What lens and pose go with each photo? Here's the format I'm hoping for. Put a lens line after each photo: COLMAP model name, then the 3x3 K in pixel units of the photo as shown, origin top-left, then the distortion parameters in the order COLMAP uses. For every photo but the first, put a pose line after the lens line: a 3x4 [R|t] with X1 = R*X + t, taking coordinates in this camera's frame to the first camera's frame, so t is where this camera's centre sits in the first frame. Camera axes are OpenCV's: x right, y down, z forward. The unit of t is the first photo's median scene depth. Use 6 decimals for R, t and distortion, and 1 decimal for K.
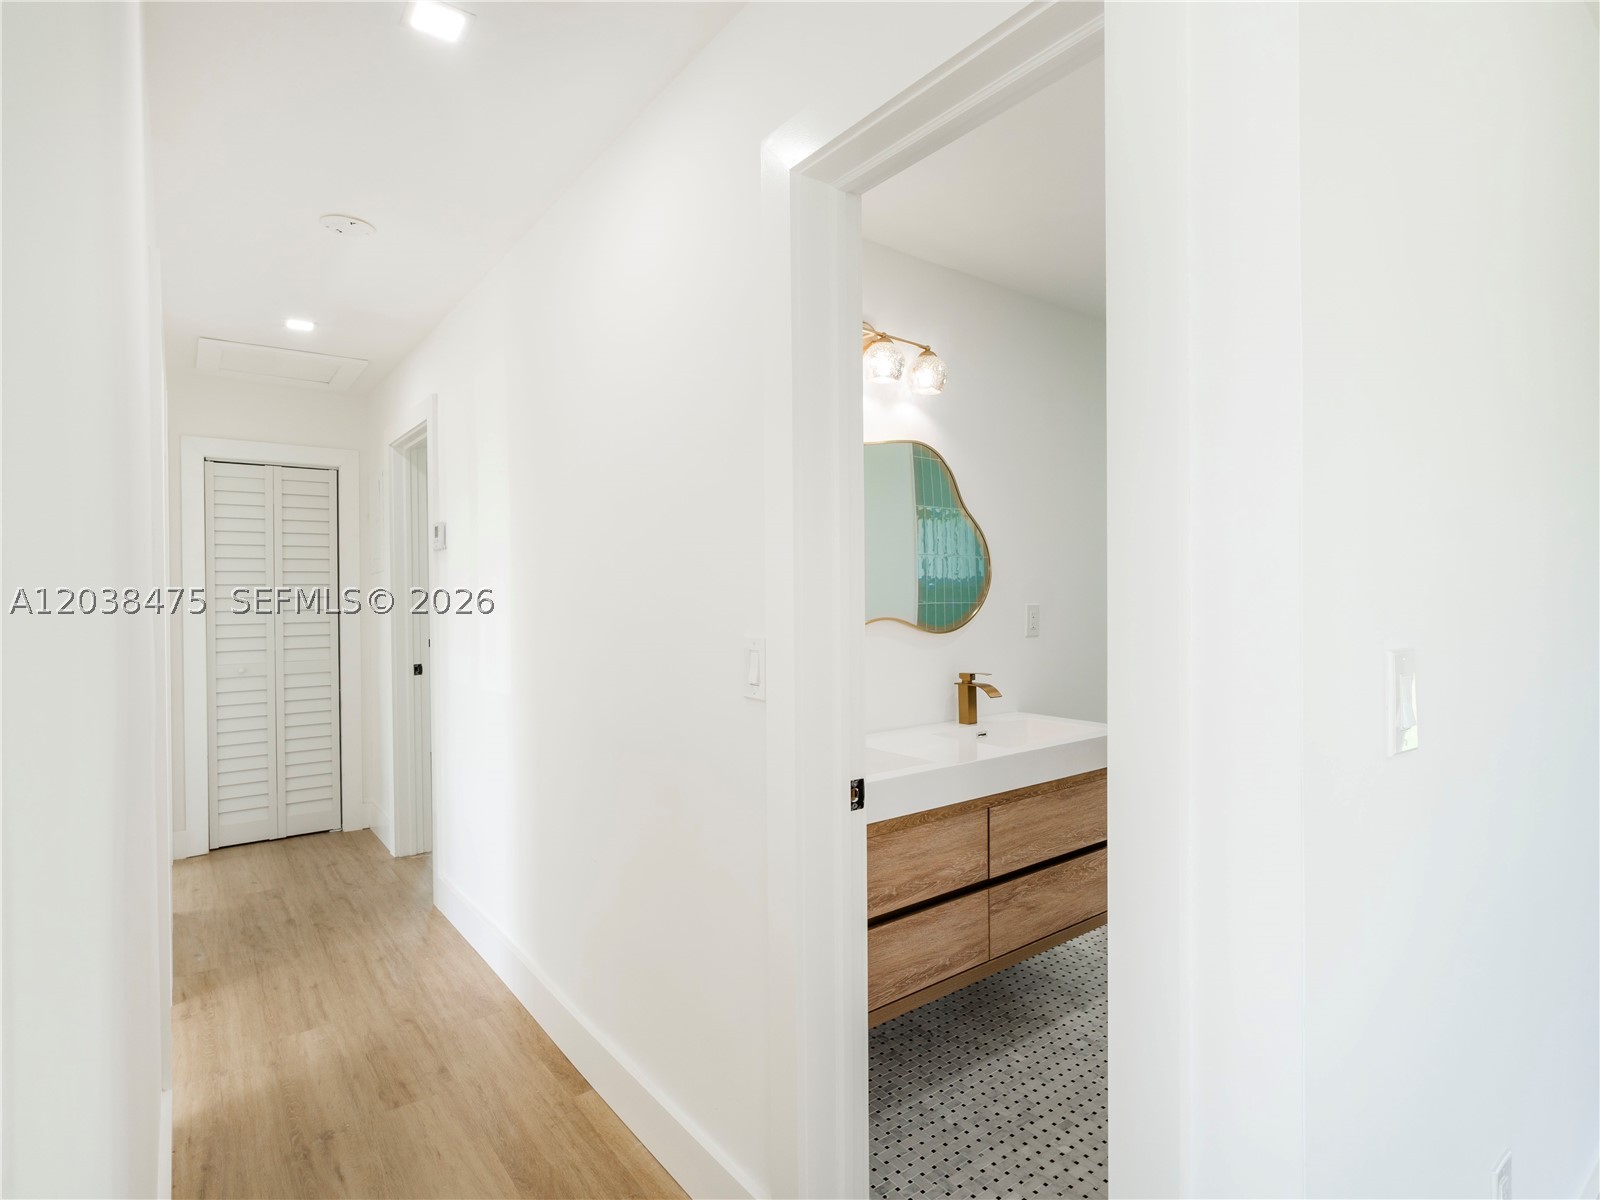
lens RADIAL K [[828.6, 0, 801.1], [0, 828.6, 598.4], [0, 0, 1]] dist [-0.009282, 0.004213]
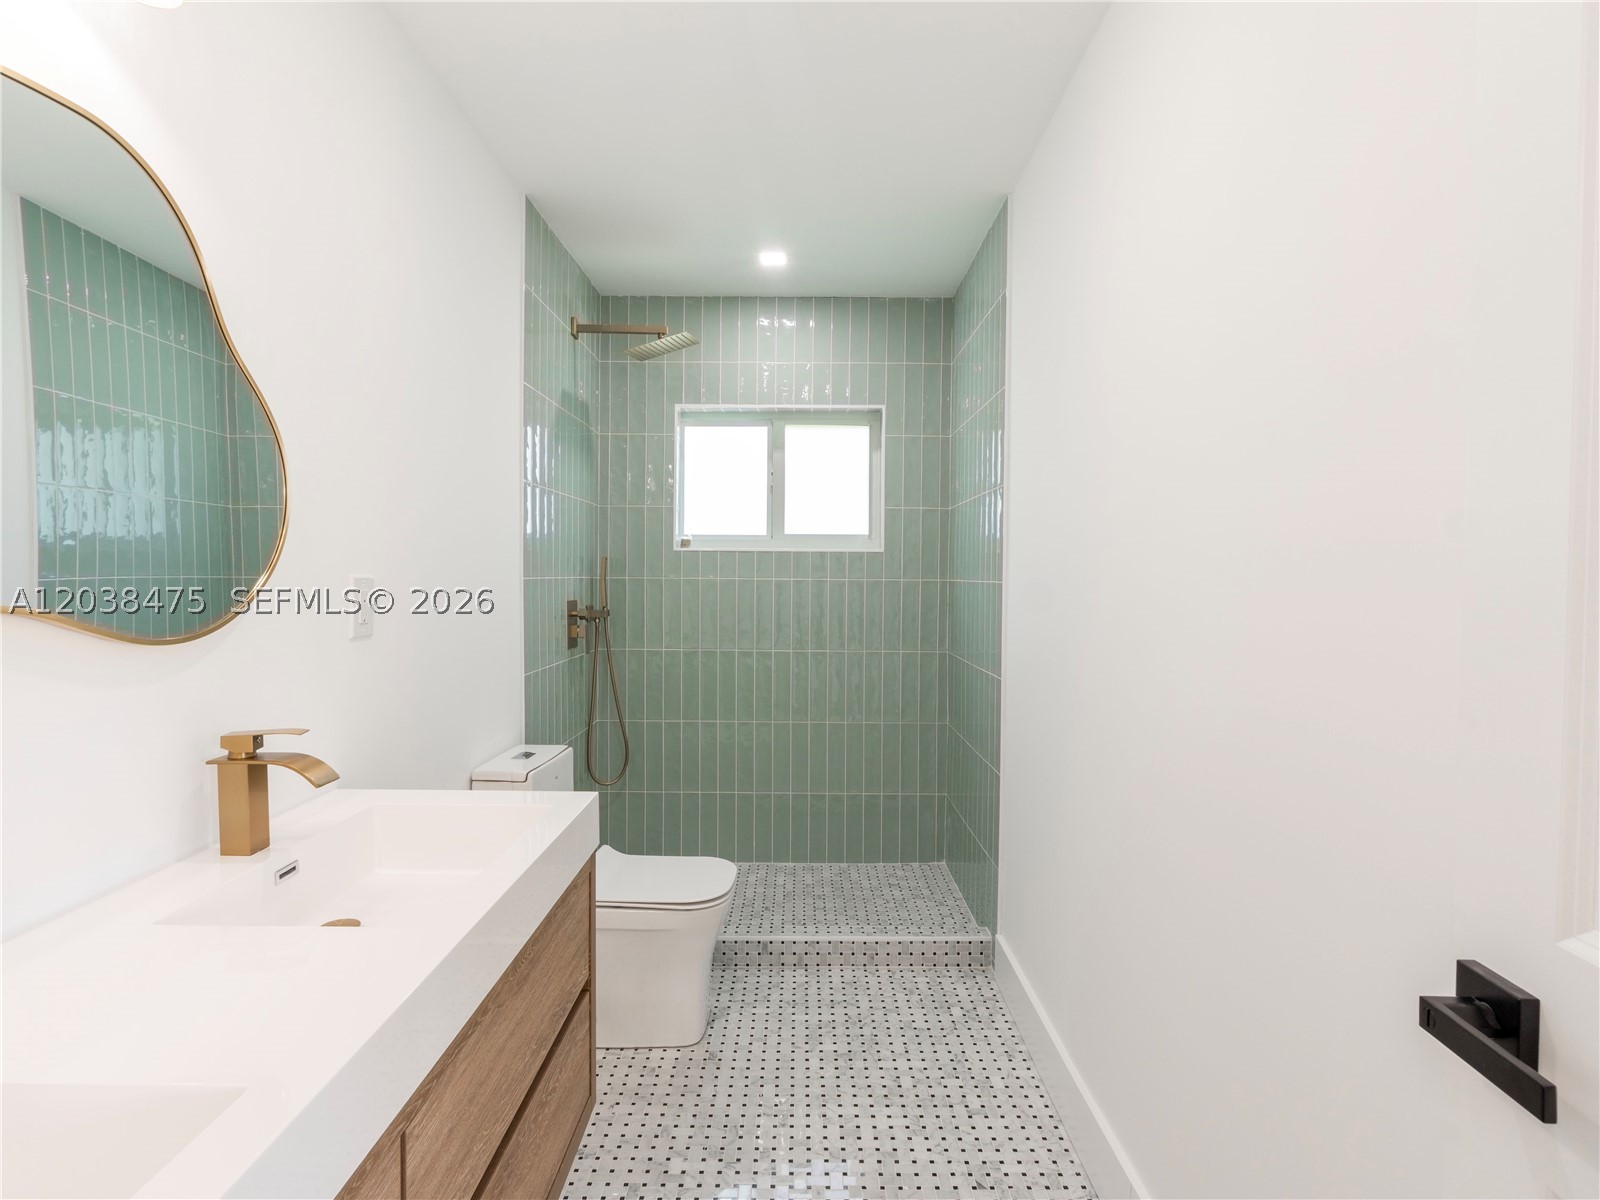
lens RADIAL K [[828.6, 0, 807.1], [0, 828.6, 595.9], [0, 0, 1]] dist [-0.009282, 0.004213]
pose [[0.606780, -0.006981, 0.794839, 0.043063], [-0.005661, 0.999898, 0.013104, 0.013438], [-0.794849, -0.012451, 0.606679, 0.550995]]
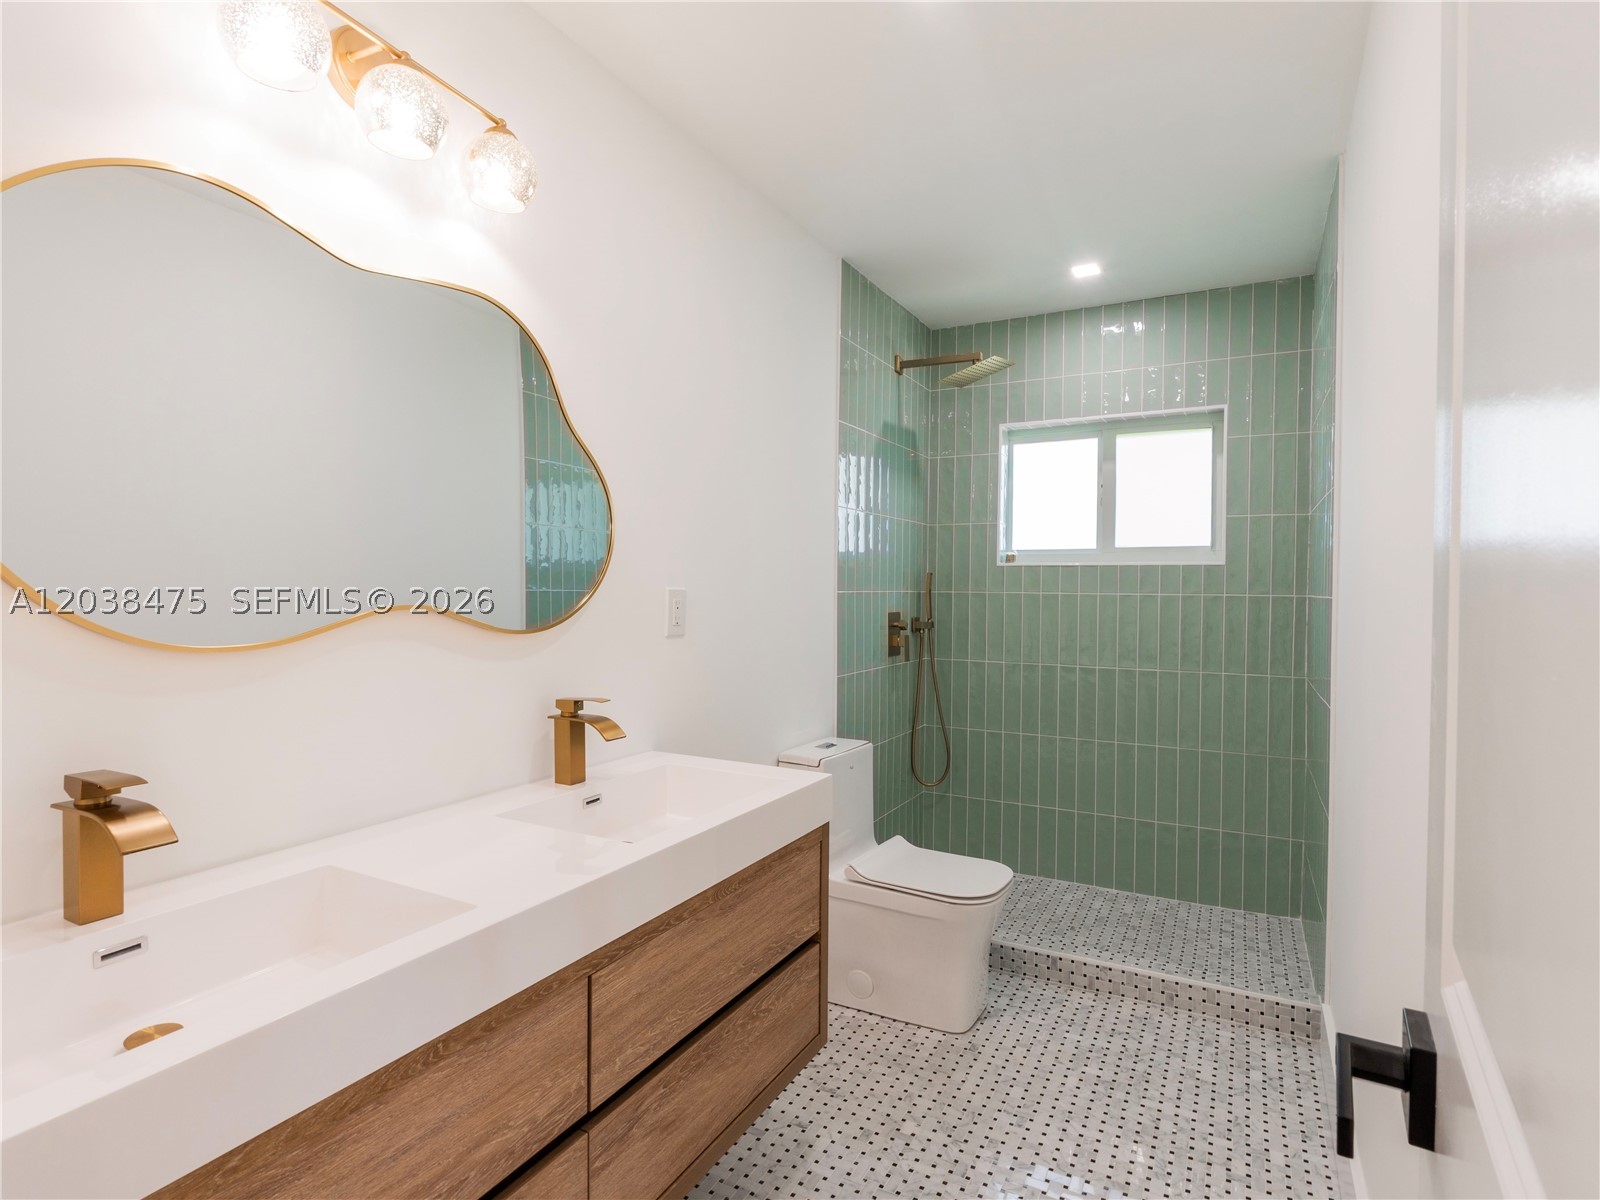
lens RADIAL K [[828.6, 0, 801.5], [0, 828.6, 596.1], [0, 0, 1]] dist [-0.009282, 0.004213]
pose [[0.910887, 0.012119, 0.412478, 0.112382], [-0.013137, 0.999914, -0.000368, 0.014325], [-0.412447, -0.005084, 0.910967, 0.409521]]
